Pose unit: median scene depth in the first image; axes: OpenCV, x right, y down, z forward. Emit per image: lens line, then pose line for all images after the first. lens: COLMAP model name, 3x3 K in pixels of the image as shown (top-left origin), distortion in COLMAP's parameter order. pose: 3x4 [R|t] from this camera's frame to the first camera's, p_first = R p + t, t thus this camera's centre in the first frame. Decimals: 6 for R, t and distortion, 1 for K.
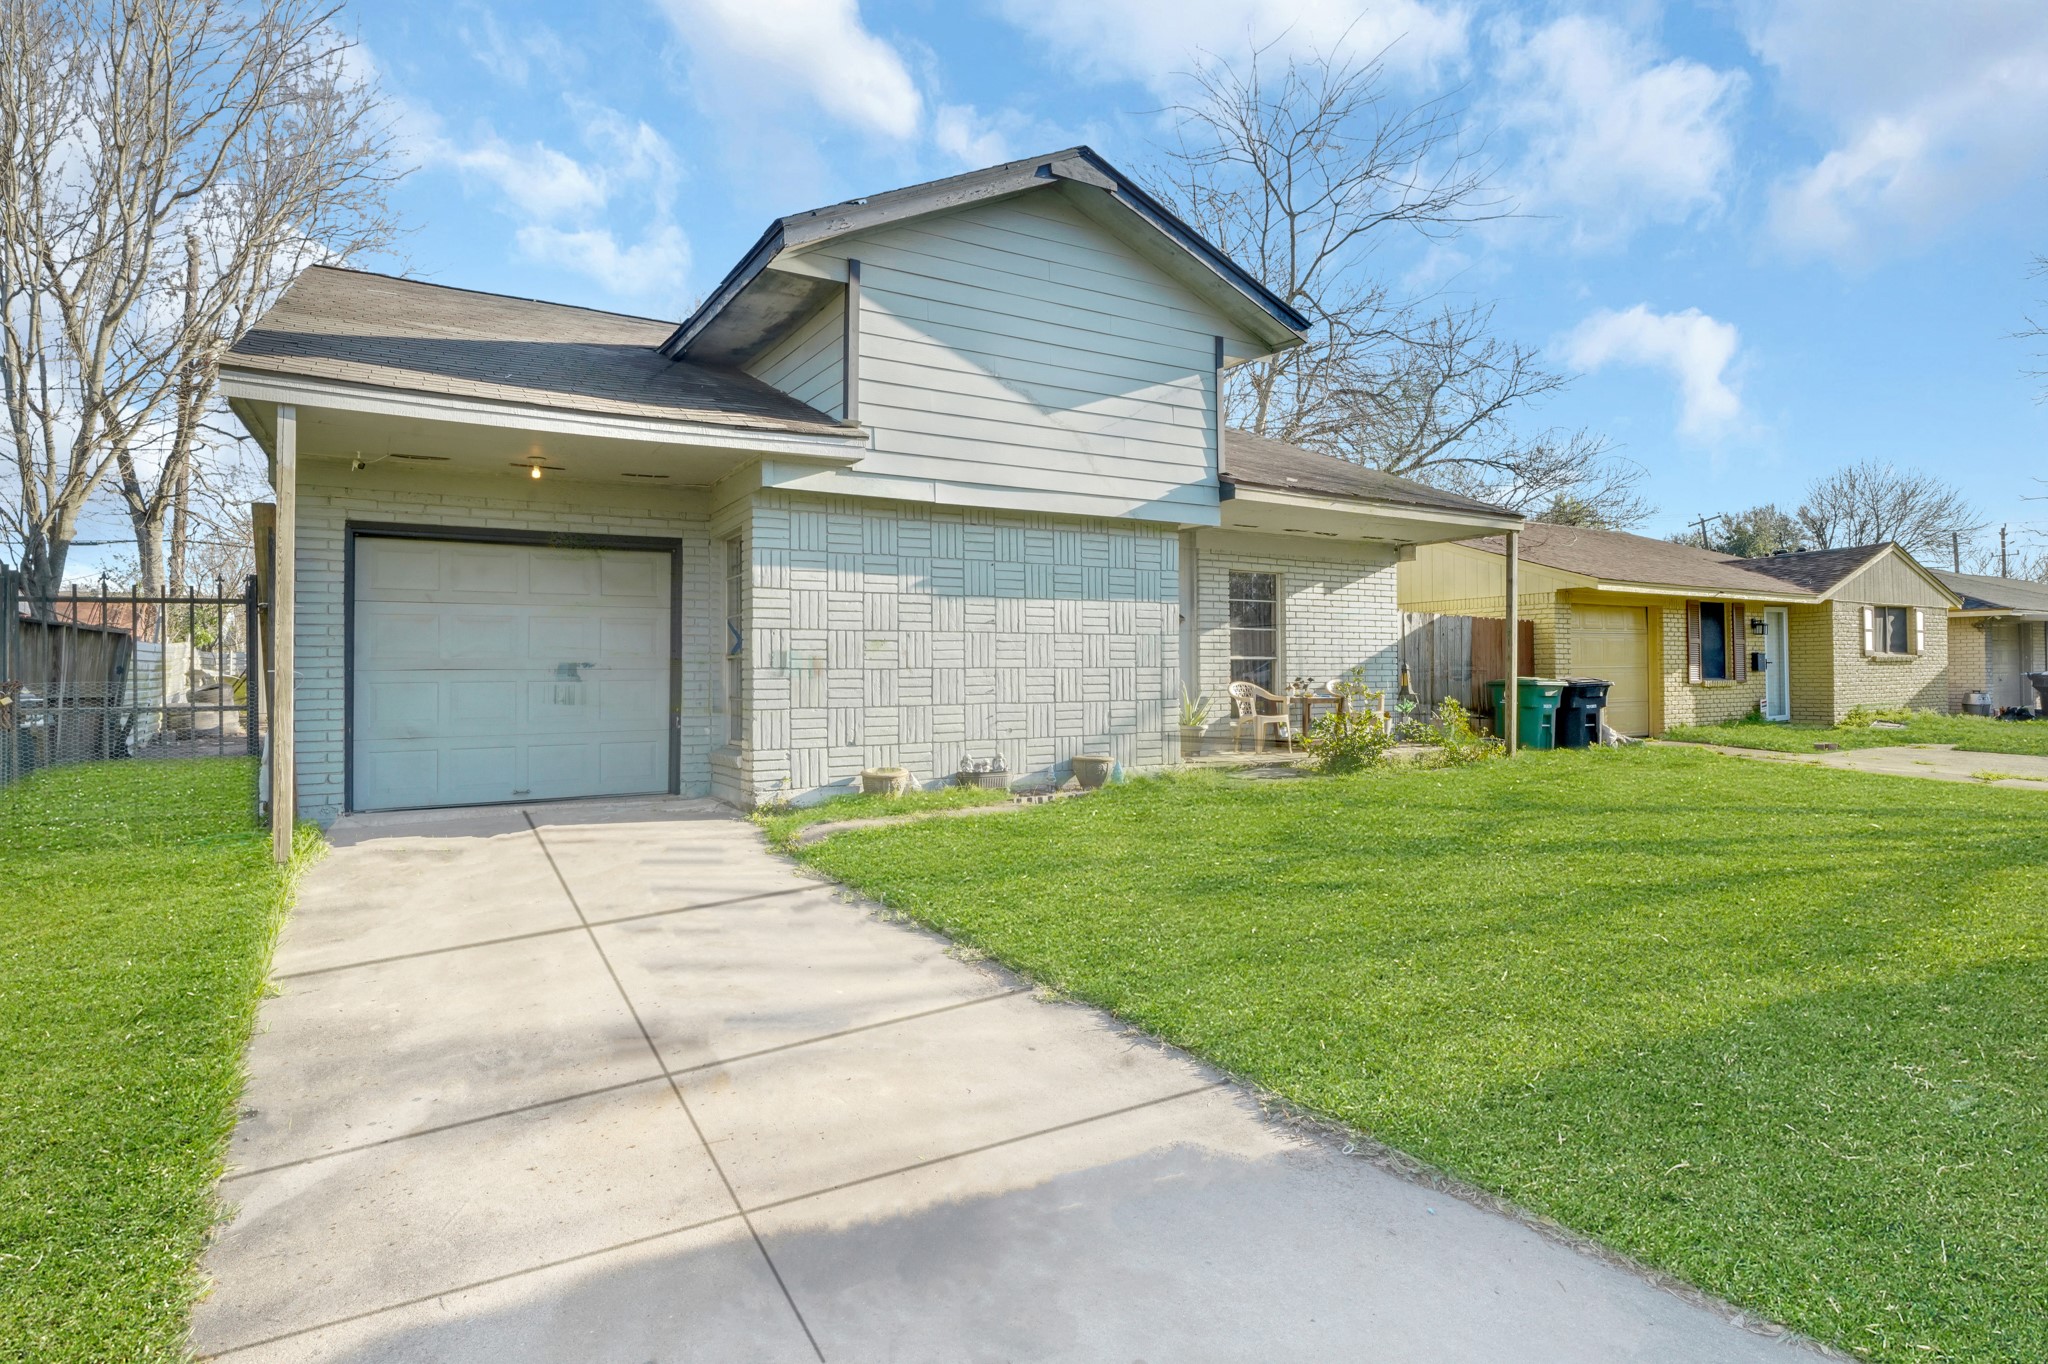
lens RADIAL K [[960.0, 0, 1074.2], [0, 960.0, 661.9], [0, 0, 1]] dist [0.000570, 0.000232]
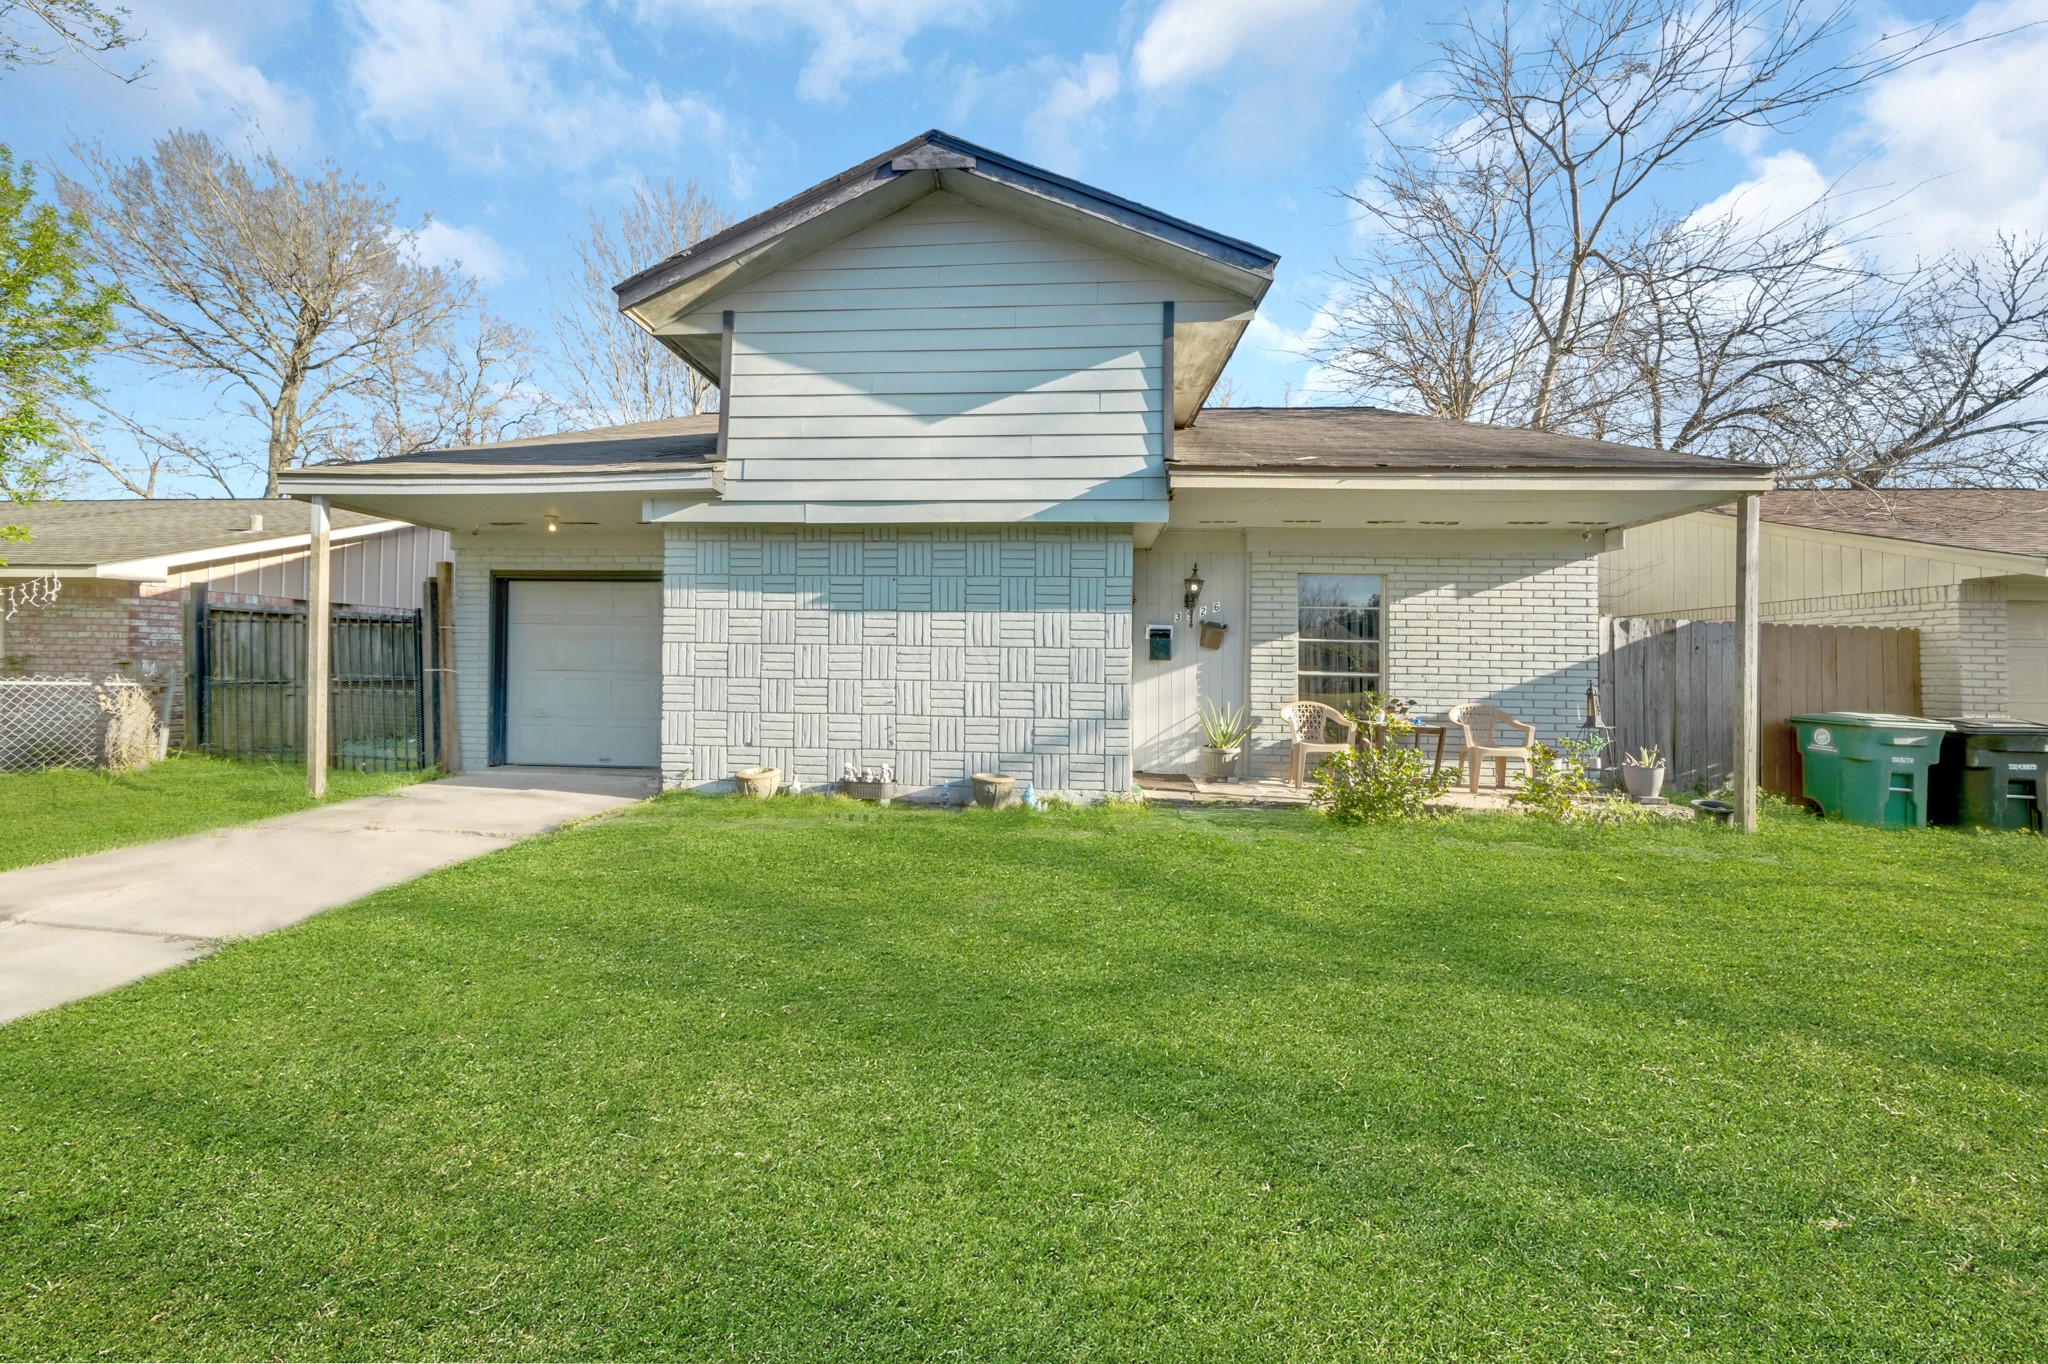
lens RADIAL K [[717.0, 0, 1018.2], [0, 717.0, 666.0], [0, 0, 1]] dist [-0.006816, 0.000089]
pose [[0.824014, 0.019385, -0.566238, 0.466322], [-0.017398, 0.999809, 0.008909, -0.018075], [0.566303, 0.002510, 0.824193, 0.451261]]
